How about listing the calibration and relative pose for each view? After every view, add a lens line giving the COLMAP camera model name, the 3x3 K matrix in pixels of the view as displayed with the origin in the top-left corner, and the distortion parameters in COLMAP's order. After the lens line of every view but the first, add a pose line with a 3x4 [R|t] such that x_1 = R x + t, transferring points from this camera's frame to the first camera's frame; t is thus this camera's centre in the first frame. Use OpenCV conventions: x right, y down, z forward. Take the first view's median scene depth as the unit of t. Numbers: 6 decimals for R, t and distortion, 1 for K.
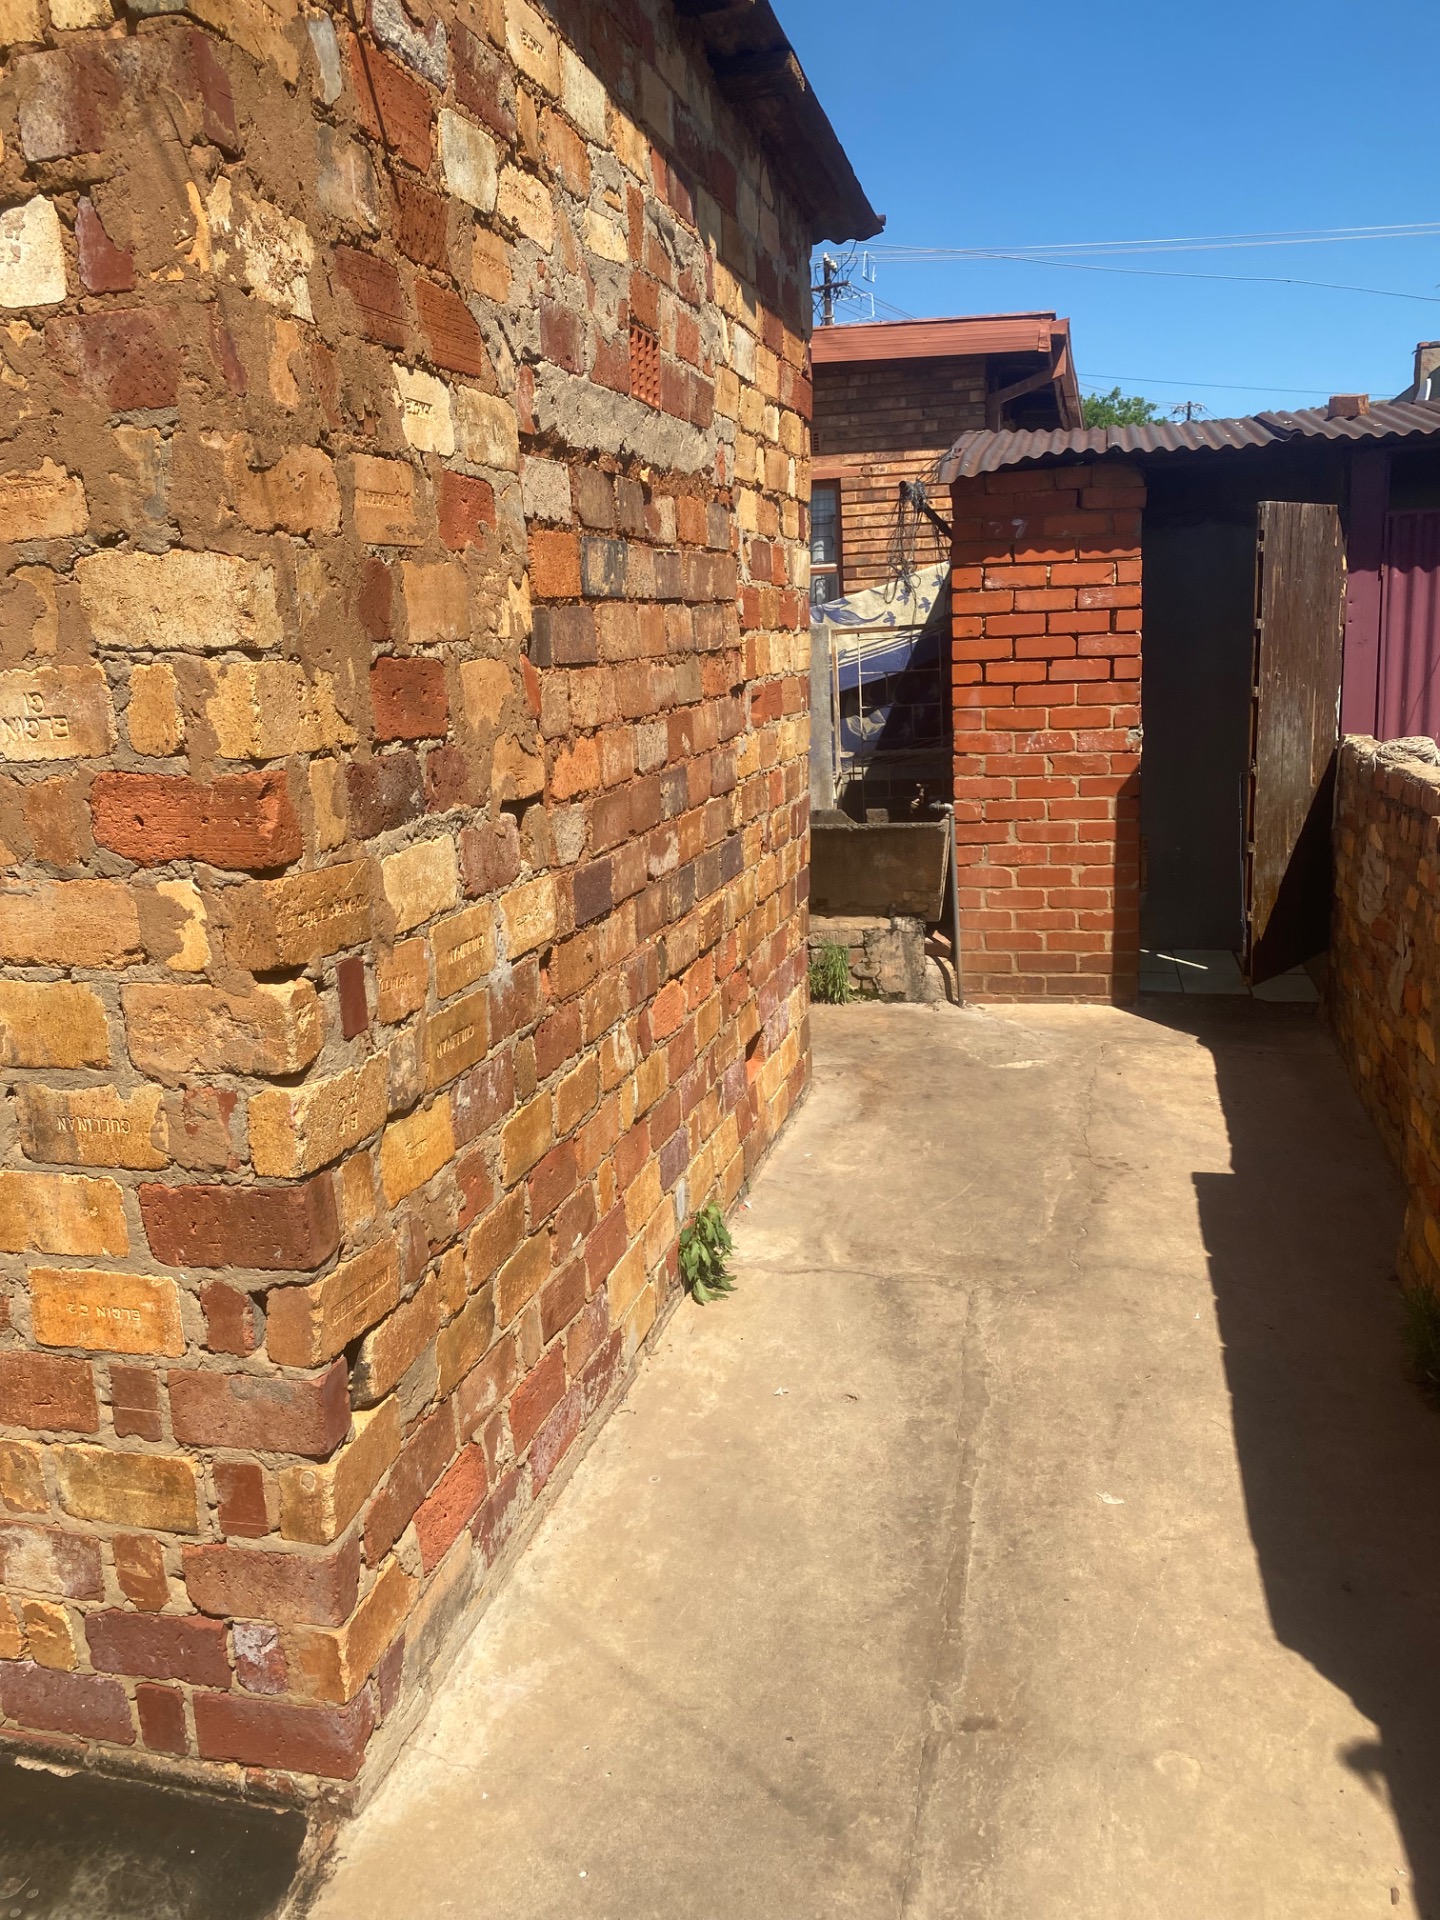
lens RADIAL K [[1427.8, 0, 720.0], [0, 1427.8, 960.0], [0, 0, 1]] dist [0.025884, -0.004599]
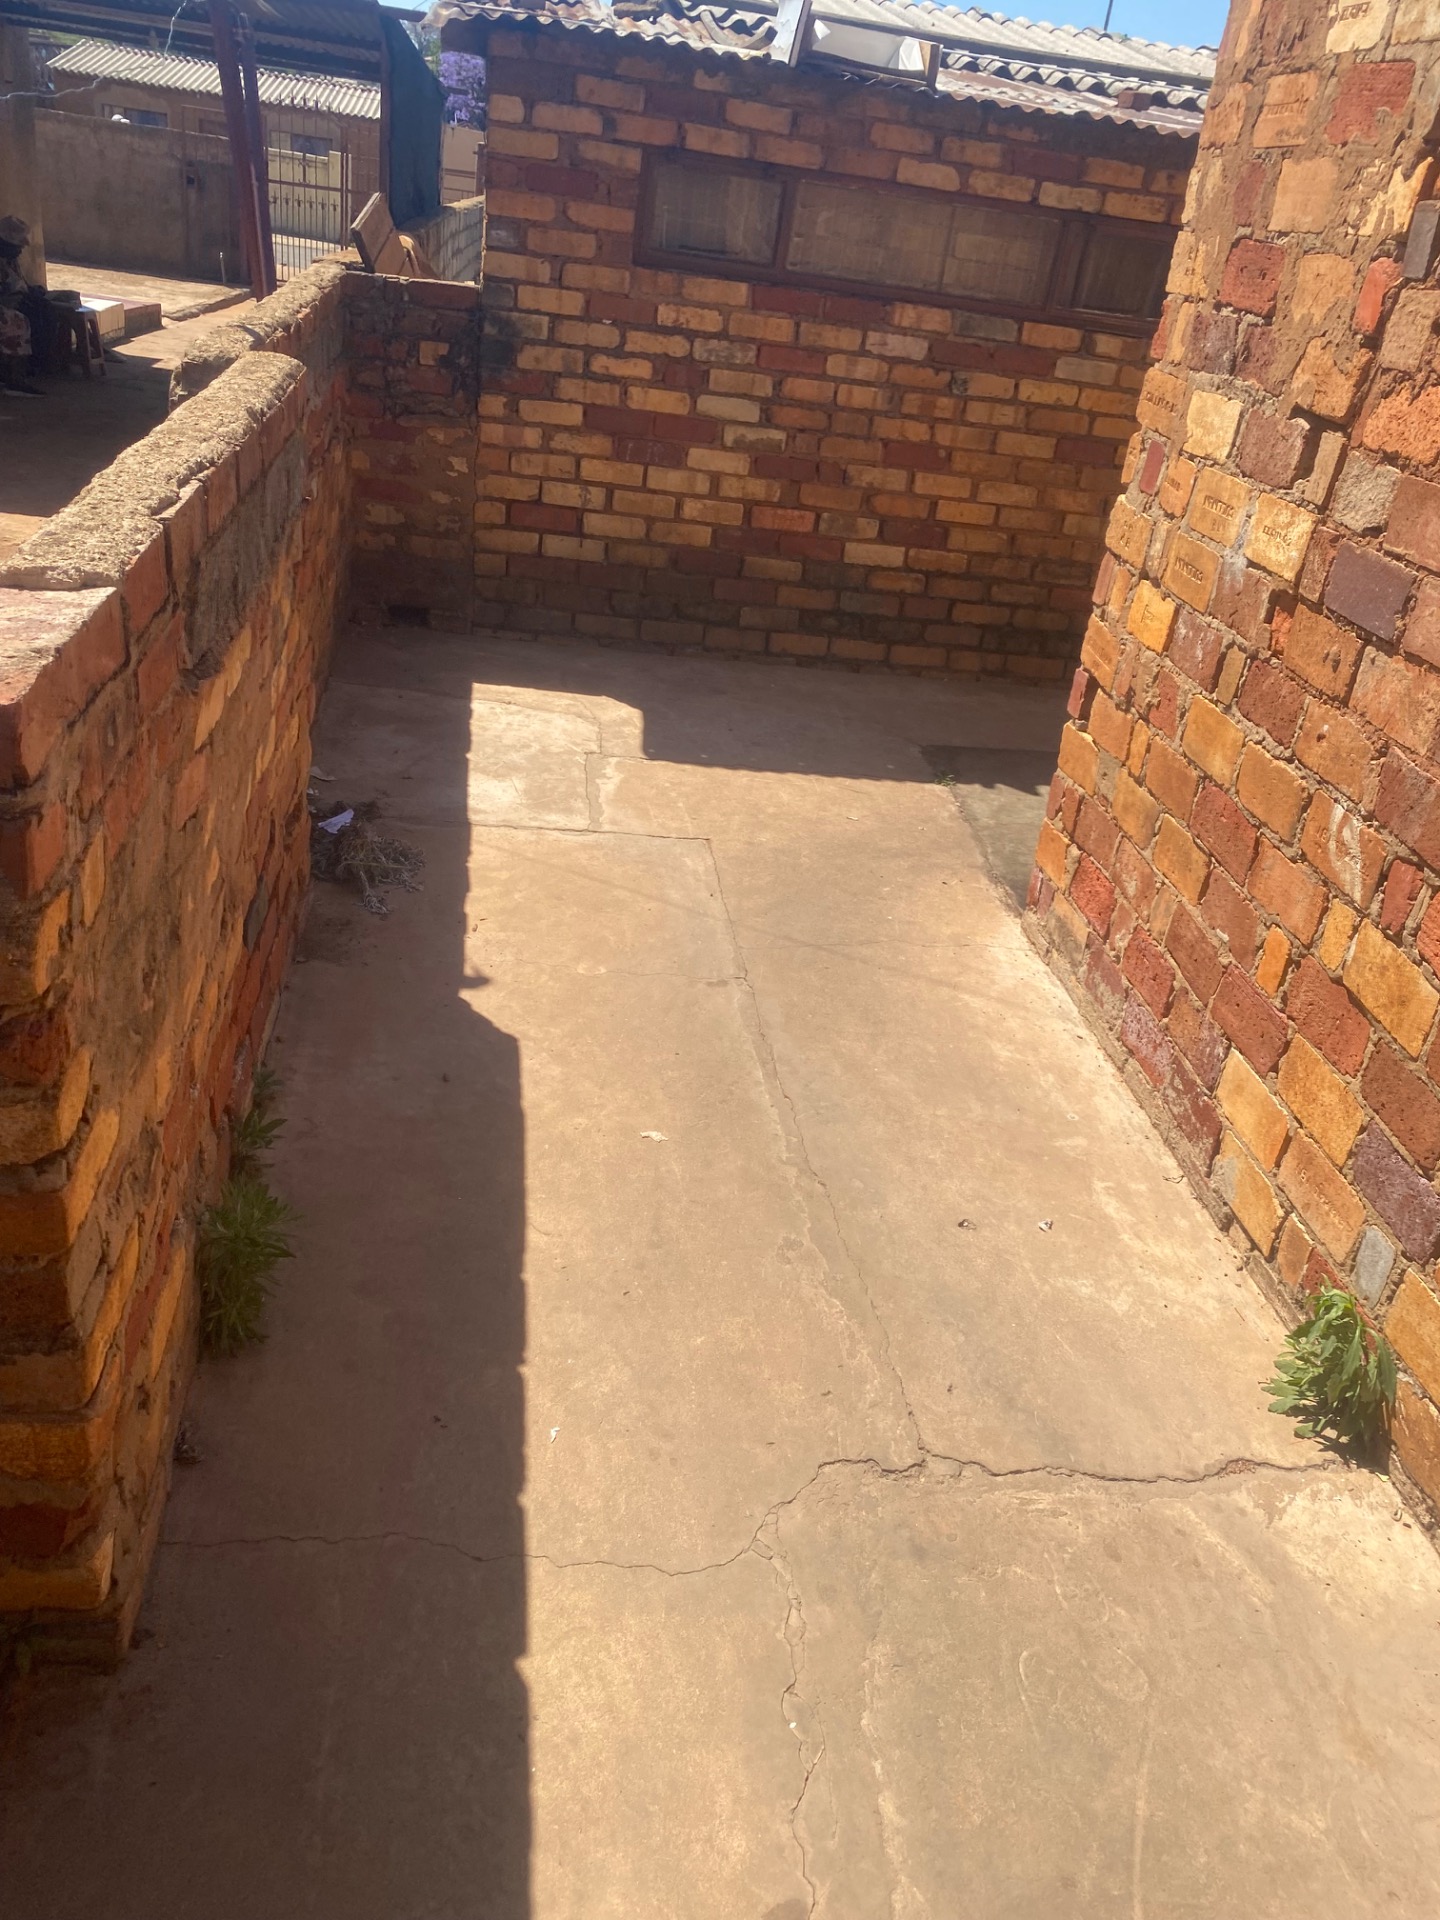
lens RADIAL K [[1427.8, 0, 720.0], [0, 1427.8, 960.0], [0, 0, 1]] dist [0.025884, -0.004599]
pose [[-0.925264, 0.096476, -0.366850, 0.688218], [-0.178624, 0.742359, 0.645753, -0.427630], [0.334634, 0.663020, -0.669645, 1.891604]]
